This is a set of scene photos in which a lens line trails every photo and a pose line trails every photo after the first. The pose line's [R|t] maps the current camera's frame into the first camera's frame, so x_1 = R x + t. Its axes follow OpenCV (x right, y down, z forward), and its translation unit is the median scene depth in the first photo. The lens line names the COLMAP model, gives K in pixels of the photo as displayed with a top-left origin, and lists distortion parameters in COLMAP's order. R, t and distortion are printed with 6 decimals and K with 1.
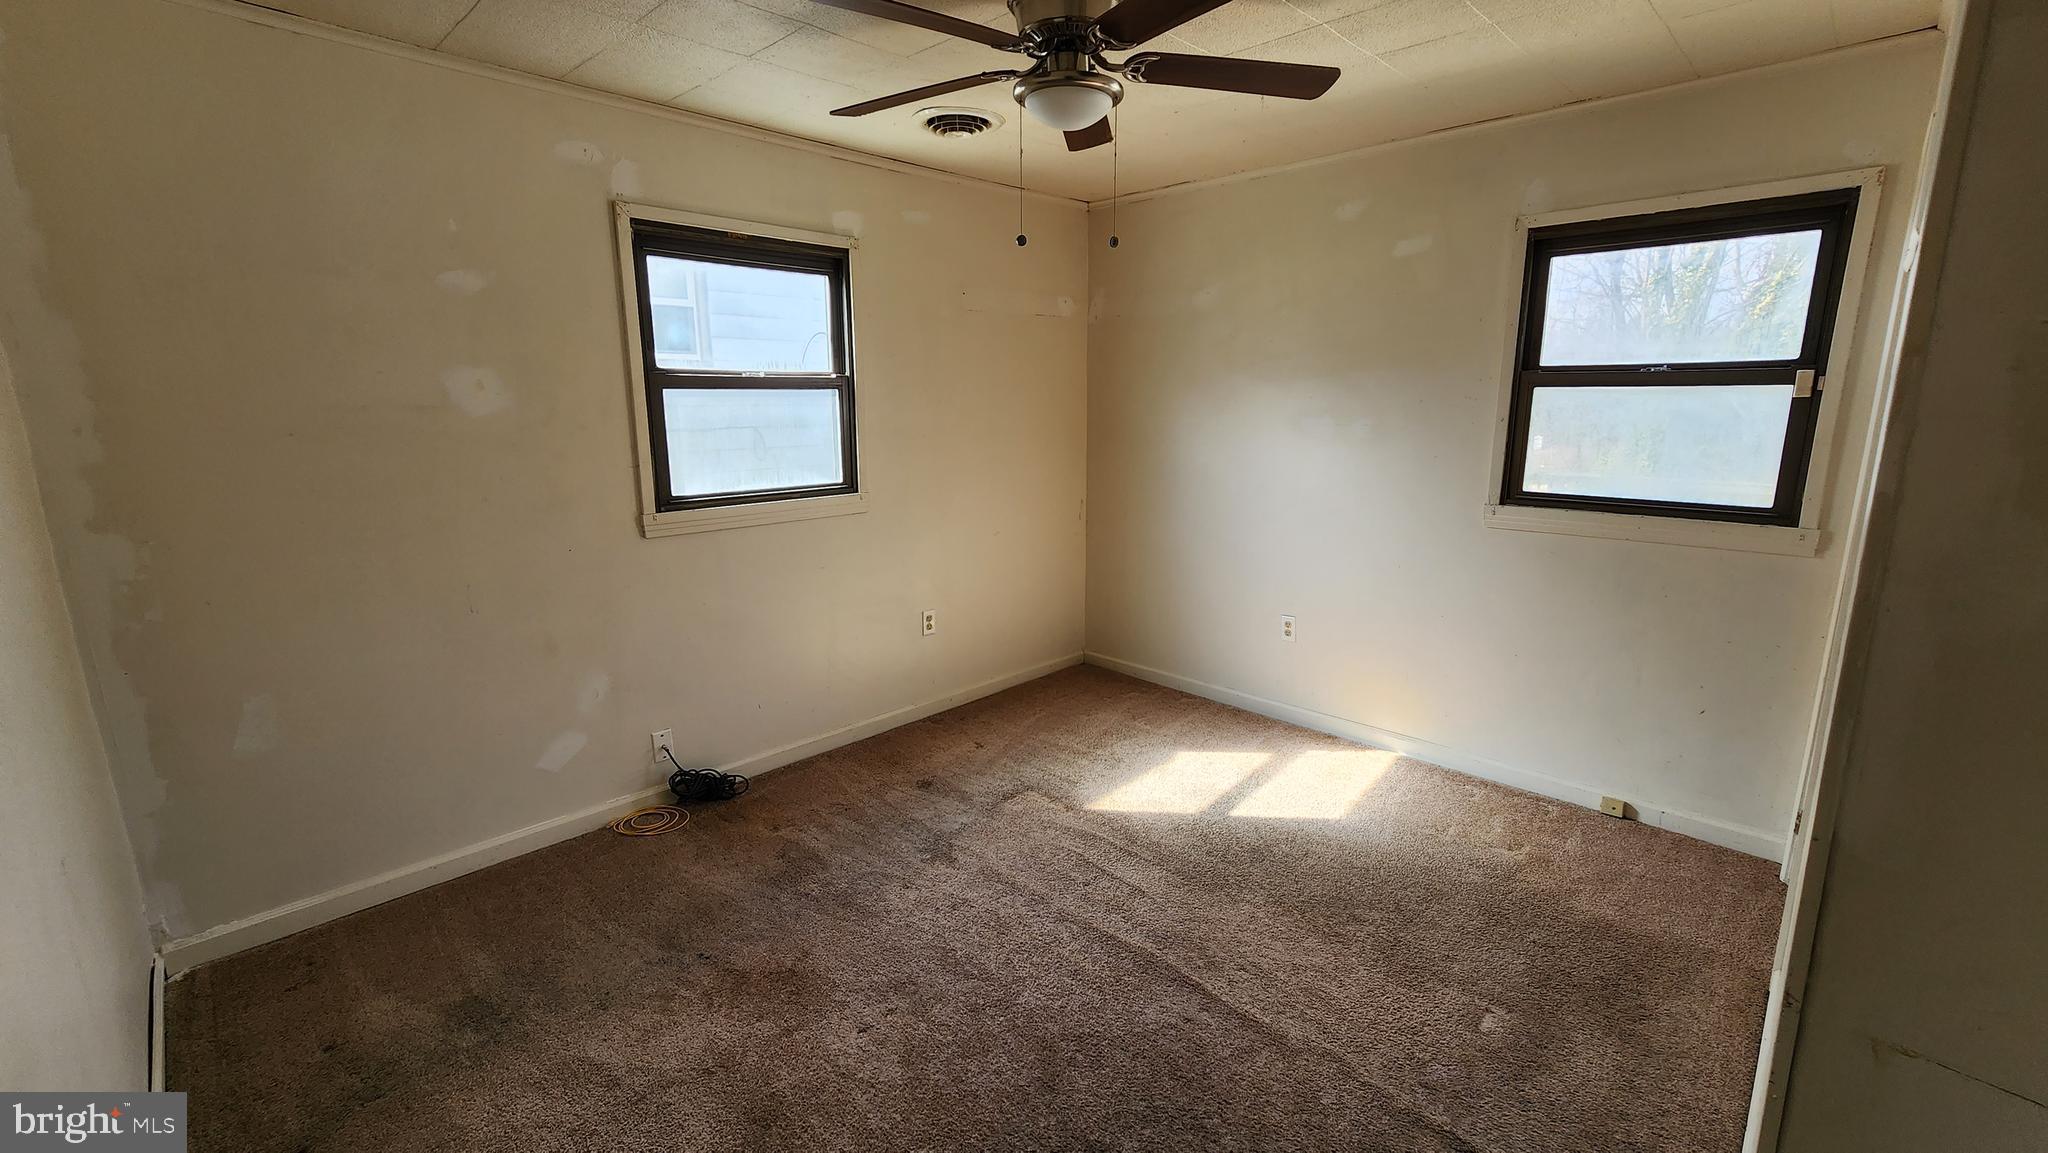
lens RADIAL K [[849.1, 0, 1032.7], [0, 849.1, 567.8], [0, 0, 1]] dist [-0.000711, 0.000147]
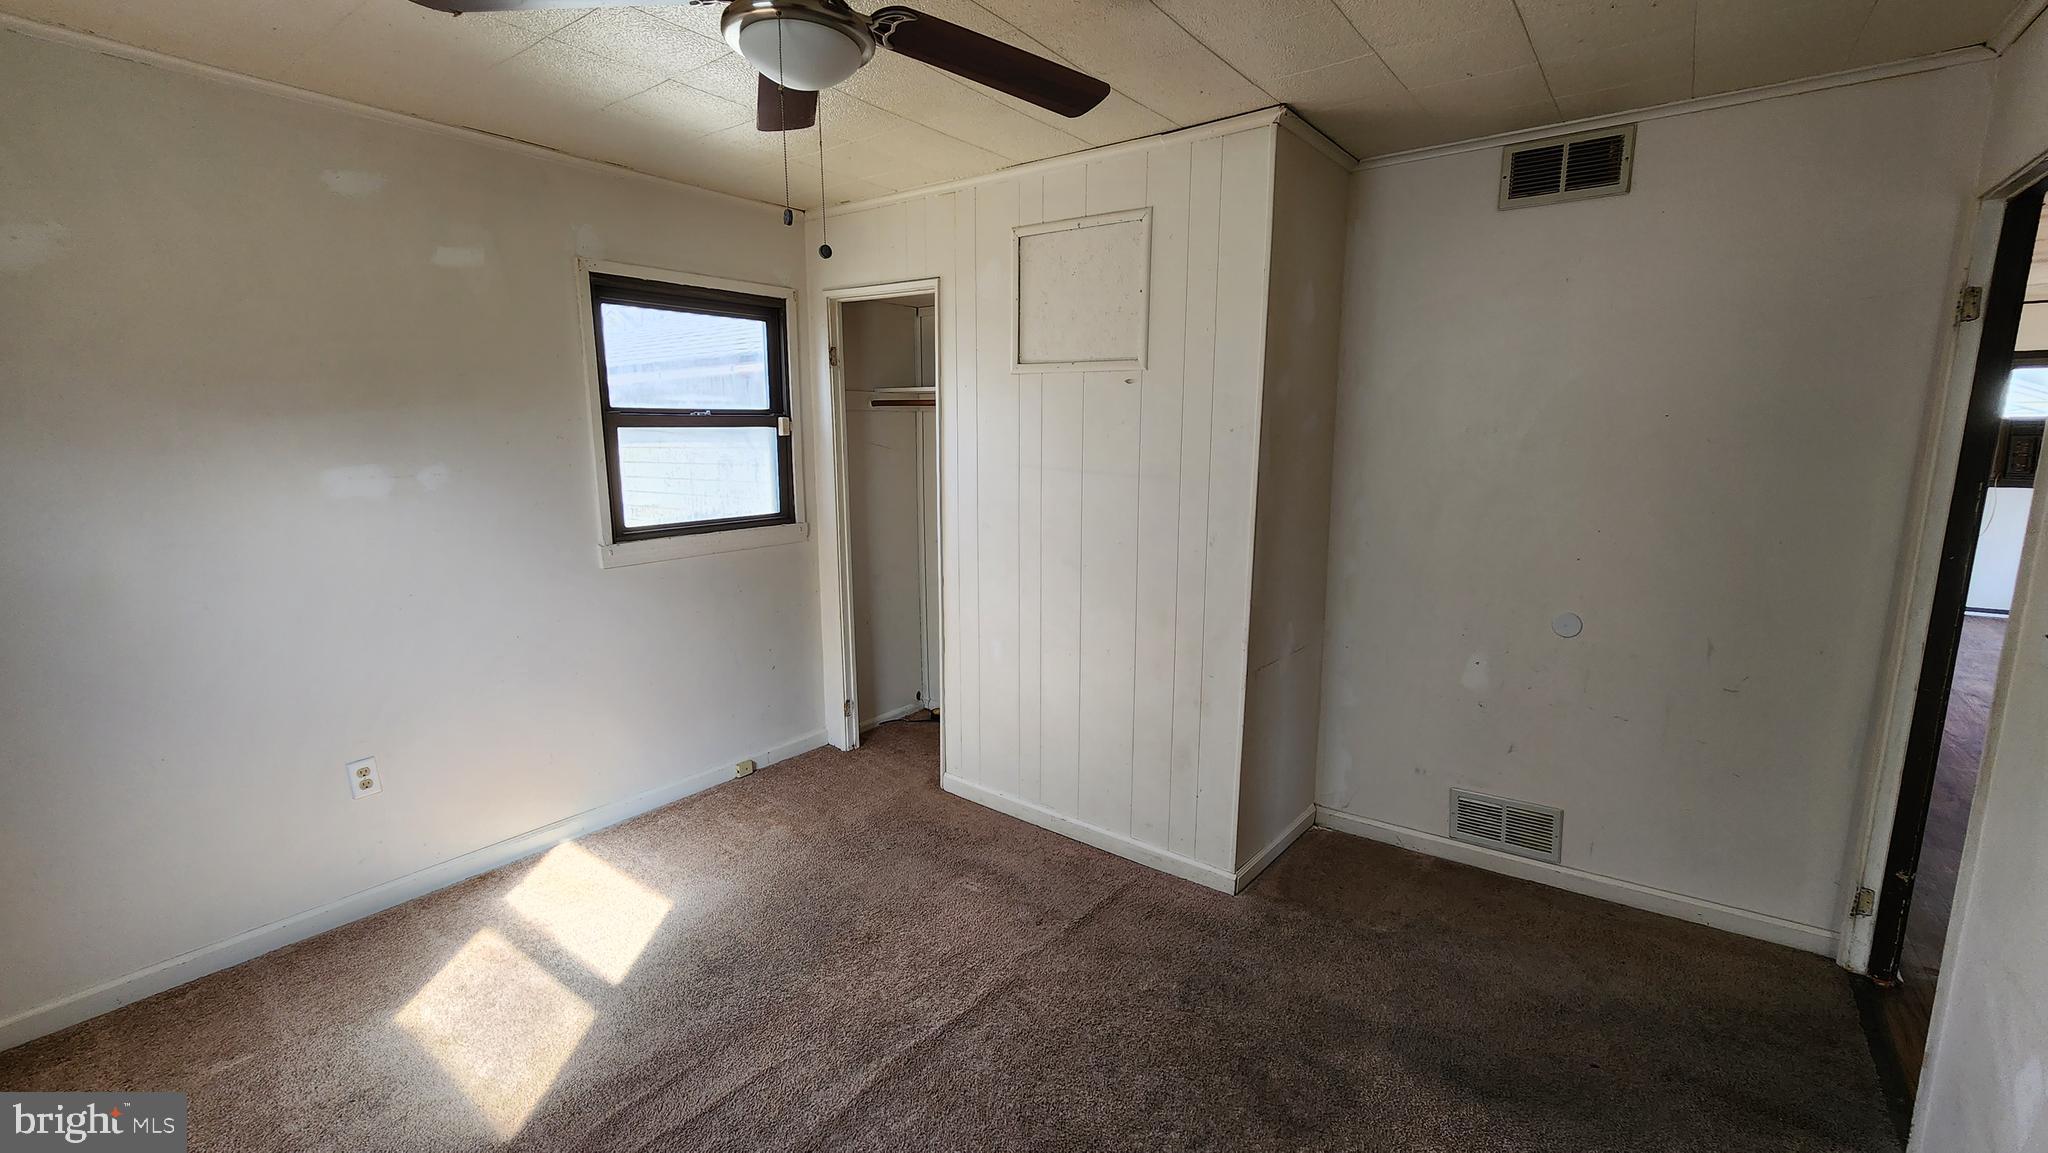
lens RADIAL K [[849.1, 0, 1032.7], [0, 849.1, 567.8], [0, 0, 1]] dist [-0.000711, 0.000147]
pose [[-0.139392, -0.157335, 0.977658, -0.538068], [0.199487, 0.962594, 0.183353, -0.141896], [-0.969936, 0.220588, -0.102792, 0.676304]]
